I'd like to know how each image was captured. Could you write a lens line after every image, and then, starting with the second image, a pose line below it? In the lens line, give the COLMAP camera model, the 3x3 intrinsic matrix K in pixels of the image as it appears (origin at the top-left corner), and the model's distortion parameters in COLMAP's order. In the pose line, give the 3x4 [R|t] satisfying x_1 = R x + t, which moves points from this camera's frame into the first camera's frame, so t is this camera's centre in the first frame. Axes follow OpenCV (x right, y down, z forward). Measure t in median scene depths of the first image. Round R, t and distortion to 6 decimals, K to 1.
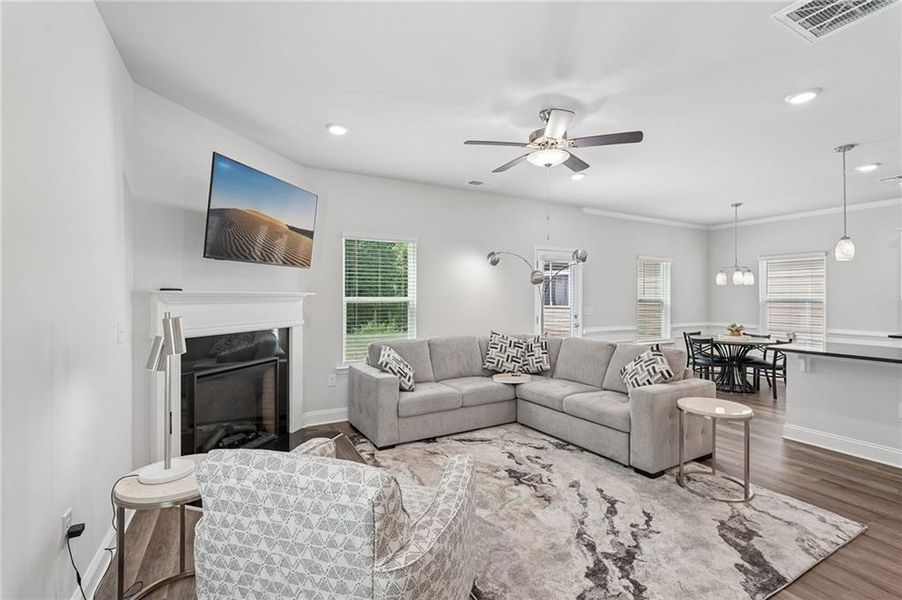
lens RADIAL K [[402.4, 0, 448.7], [0, 402.4, 298.5], [0, 0, 1]] dist [0.000480, 0.000403]
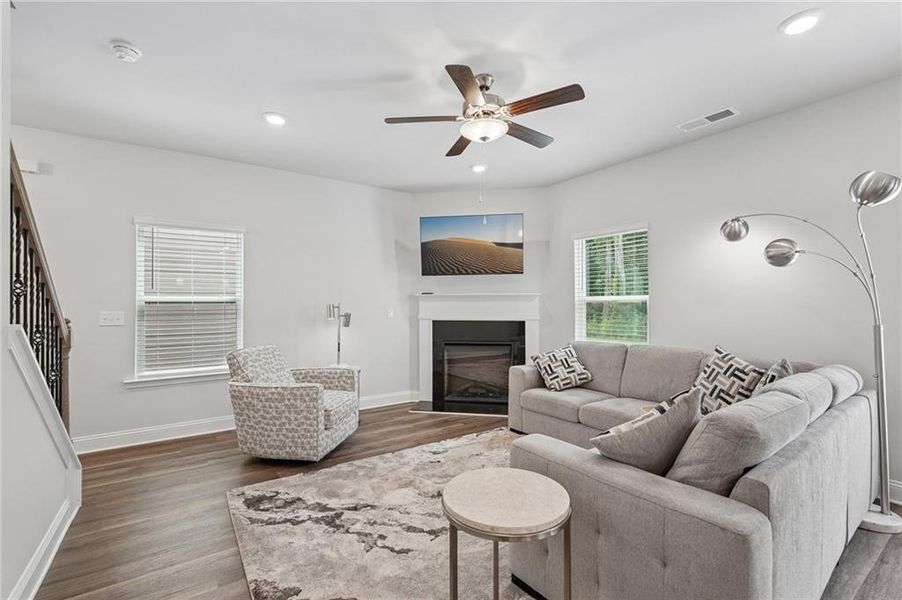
lens RADIAL K [[400.8, 0, 449.5], [0, 400.8, 301.5], [0, 0, 1]] dist [-0.001536, 0.000082]
pose [[0.106000, -0.008316, -0.994331, 1.114786], [-0.002954, 0.999958, -0.008678, 0.030380], [0.994362, 0.003857, 0.105971, 0.849028]]
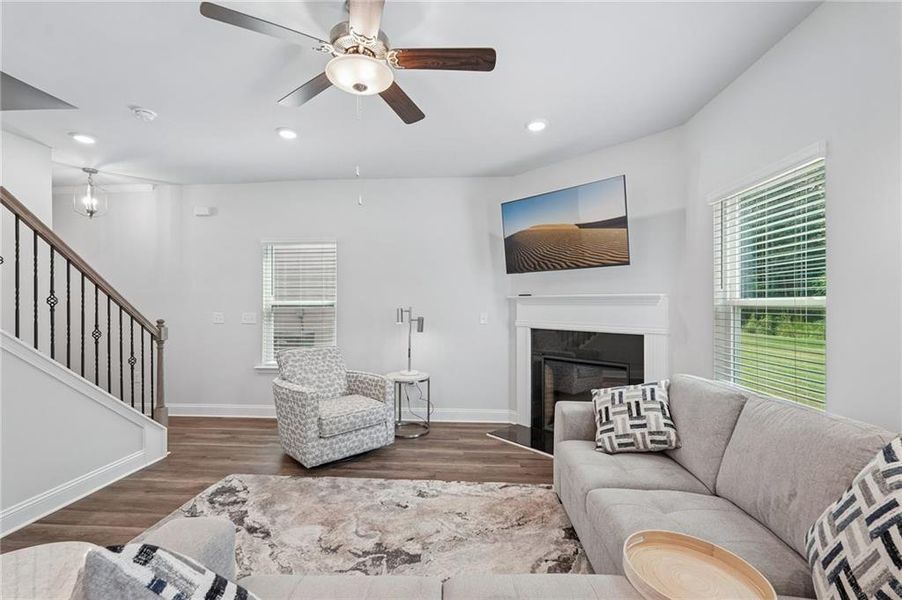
lens RADIAL K [[400.0, 0, 448.9], [0, 400.0, 304.5], [0, 0, 1]] dist [-0.002377, 0.007261]
pose [[-0.533931, 0.000339, -0.845528, 0.716635], [-0.005301, 0.999979, 0.003748, 0.009695], [0.845512, 0.006484, -0.533918, 1.477969]]
